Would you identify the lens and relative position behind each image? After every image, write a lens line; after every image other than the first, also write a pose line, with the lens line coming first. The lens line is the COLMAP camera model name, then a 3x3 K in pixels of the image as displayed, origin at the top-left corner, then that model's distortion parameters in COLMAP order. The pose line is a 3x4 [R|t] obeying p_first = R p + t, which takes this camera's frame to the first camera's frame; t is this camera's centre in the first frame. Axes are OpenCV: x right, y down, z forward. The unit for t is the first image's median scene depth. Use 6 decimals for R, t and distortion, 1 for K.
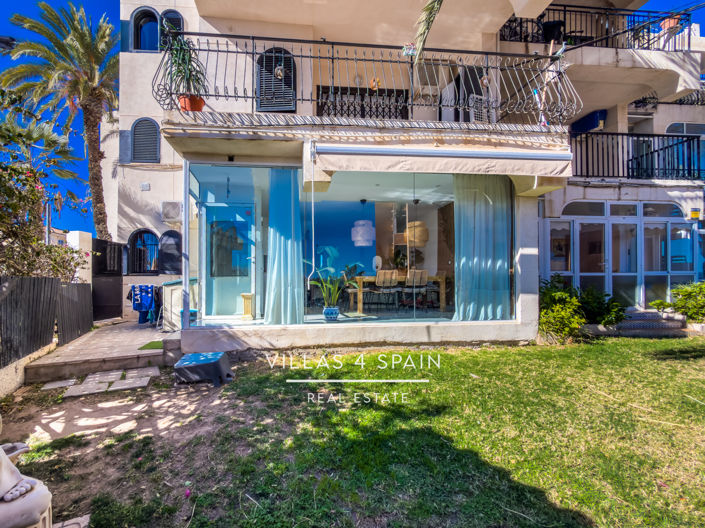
lens RADIAL K [[284.4, 0, 353.3], [0, 284.4, 271.3], [0, 0, 1]] dist [-0.000272, -0.000056]
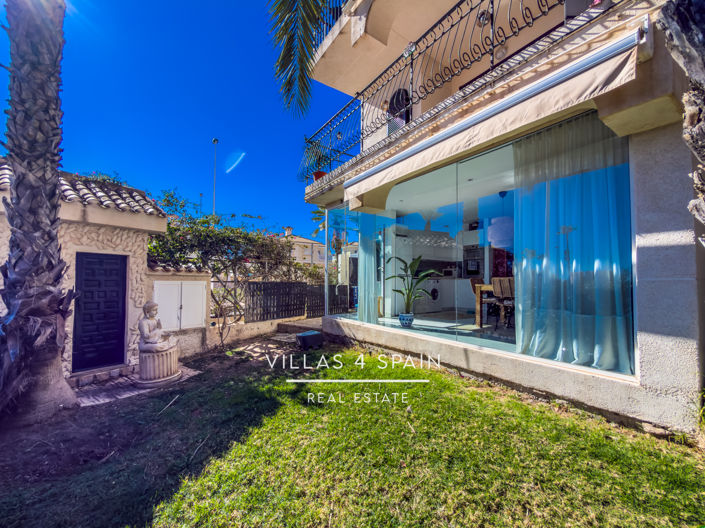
lens RADIAL K [[280.0, 0, 352.5], [0, 280.0, 264.0], [0, 0, 1]] dist [0.000164, 0.000029]
pose [[0.507093, -0.043384, -0.860799, 0.773430], [0.006709, 0.998901, -0.046392, -0.010754], [0.861865, 0.017750, 0.506826, 0.316228]]
